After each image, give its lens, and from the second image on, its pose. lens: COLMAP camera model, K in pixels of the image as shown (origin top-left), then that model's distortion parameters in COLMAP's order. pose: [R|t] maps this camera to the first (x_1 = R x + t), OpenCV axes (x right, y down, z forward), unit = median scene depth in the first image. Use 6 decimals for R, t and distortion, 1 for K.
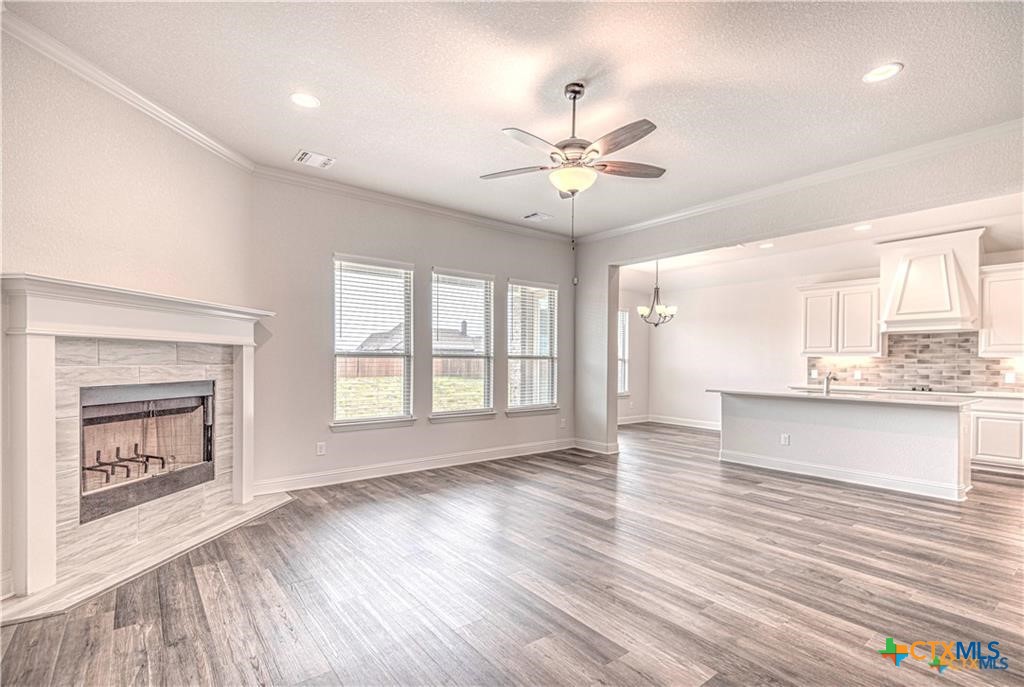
lens RADIAL K [[477.6, 0, 516.6], [0, 477.6, 363.7], [0, 0, 1]] dist [0.022543, -0.015890]
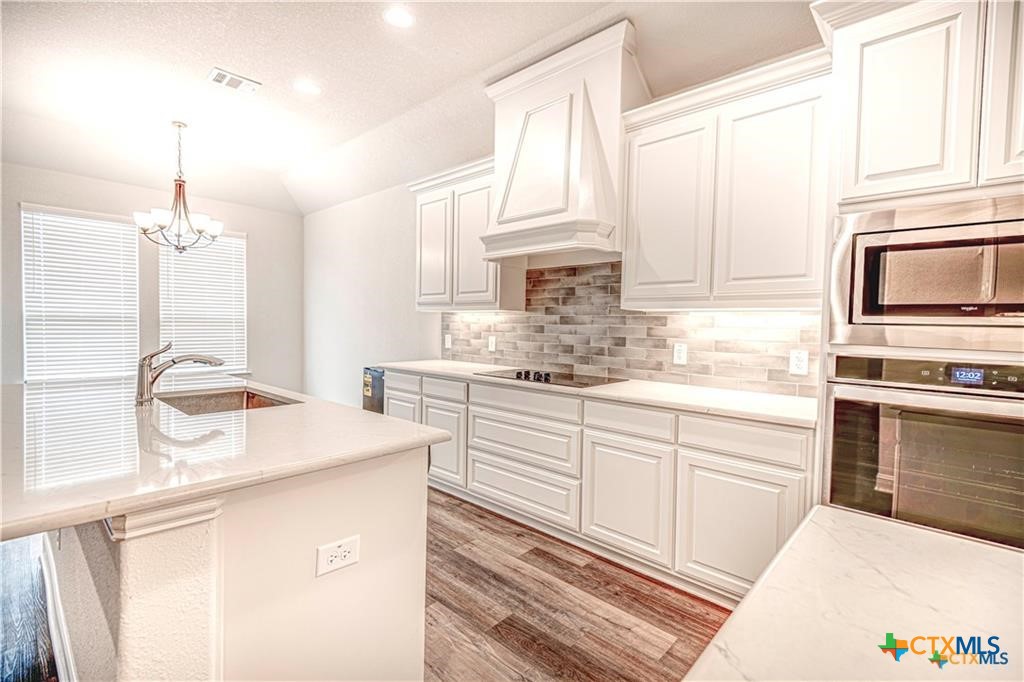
lens RADIAL K [[467.0, 0, 512.0], [0, 467.0, 341.0], [0, 0, 1]] dist [0.038652, -0.015706]
pose [[0.987168, 0.001753, 0.159673, 0.756381], [-0.007165, 0.999419, 0.033328, 0.001844], [-0.159522, -0.034045, 0.986607, 0.541308]]
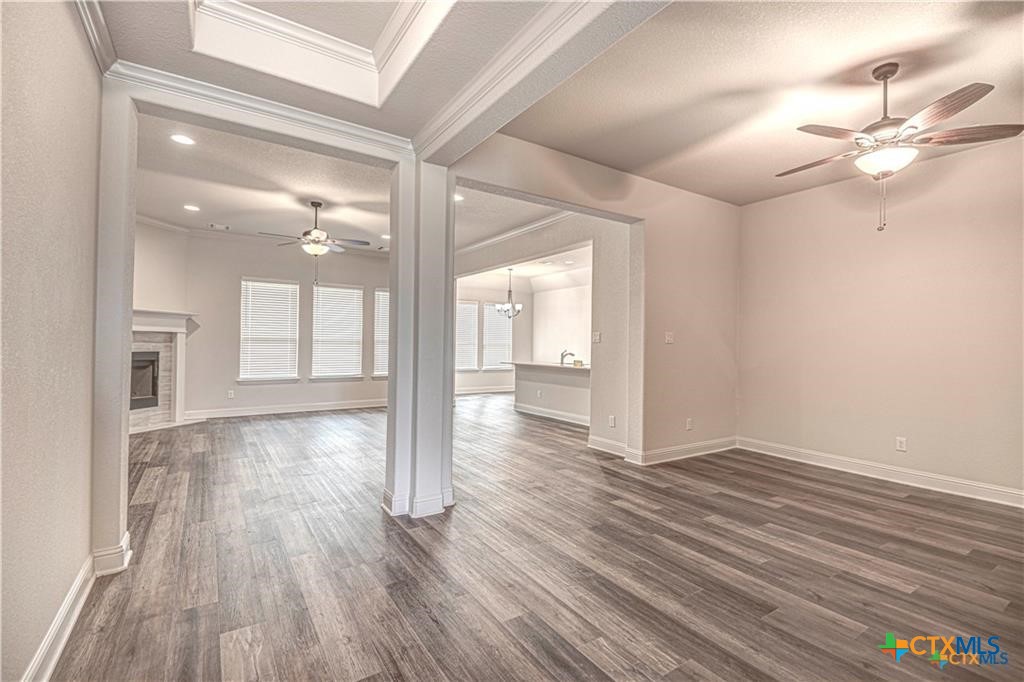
lens RADIAL K [[467.0, 0, 512.0], [0, 467.0, 341.0], [0, 0, 1]] dist [0.038652, -0.015706]
pose [[0.996467, 0.006187, -0.083761, 0.544309], [-0.007259, 0.999896, -0.012499, 0.003810], [0.083675, 0.013063, 0.996407, -0.432436]]
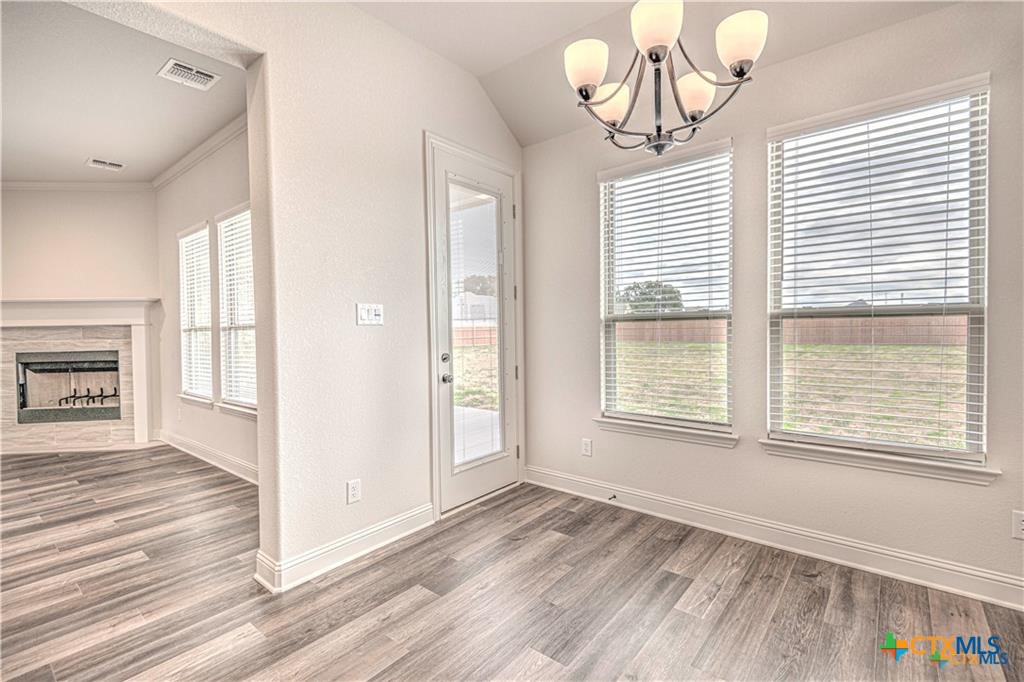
lens RADIAL K [[467.7, 0, 512.0], [0, 467.7, 341.0], [0, 0, 1]] dist [-0.000893, -0.000816]
pose [[0.221841, 0.017077, -0.974933, 0.627018], [0.015892, 0.999650, 0.021126, -0.002666], [0.974953, -0.020180, 0.221493, 1.168318]]
